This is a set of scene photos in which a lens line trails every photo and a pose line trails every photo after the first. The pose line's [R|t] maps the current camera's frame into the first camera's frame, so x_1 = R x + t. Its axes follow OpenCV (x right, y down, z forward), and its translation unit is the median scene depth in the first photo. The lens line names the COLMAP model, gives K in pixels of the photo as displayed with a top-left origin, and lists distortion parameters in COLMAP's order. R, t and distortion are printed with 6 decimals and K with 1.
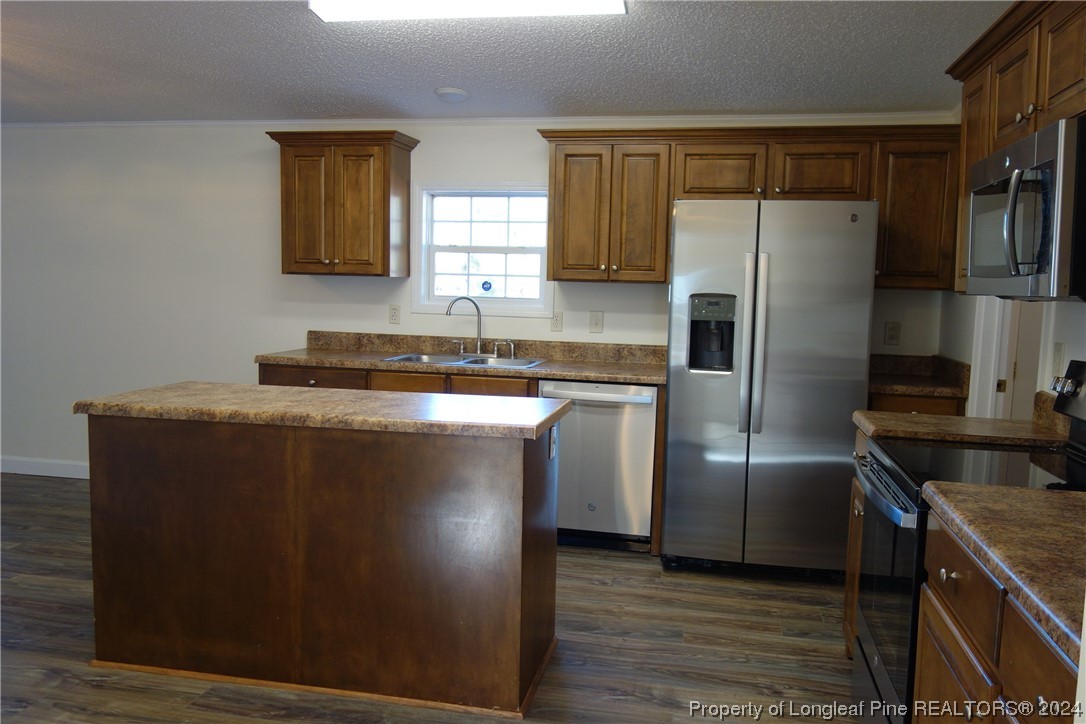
lens RADIAL K [[853.9, 0, 545.1], [0, 853.9, 365.5], [0, 0, 1]] dist [0.003243, 0.005319]
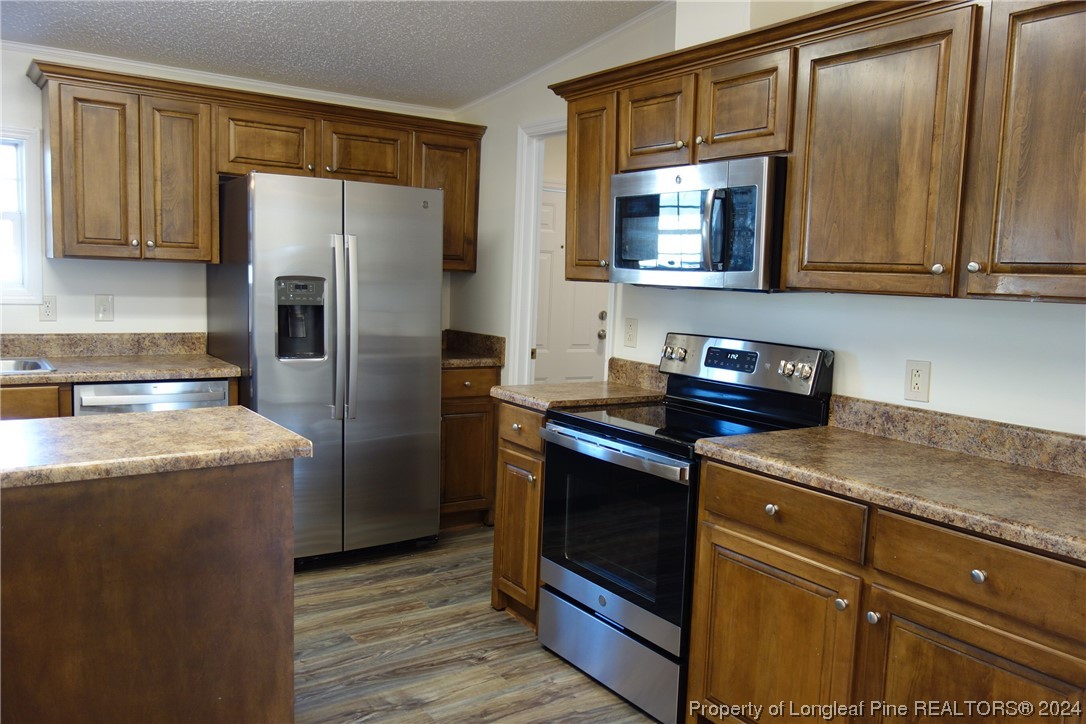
lens RADIAL K [[853.9, 0, 545.1], [0, 853.9, 365.5], [0, 0, 1]] dist [0.003243, 0.005319]
pose [[0.693304, -0.078072, 0.716404, -0.275532], [0.050731, 0.996935, 0.059549, -0.026647], [-0.718857, -0.004942, 0.695140, 0.142447]]
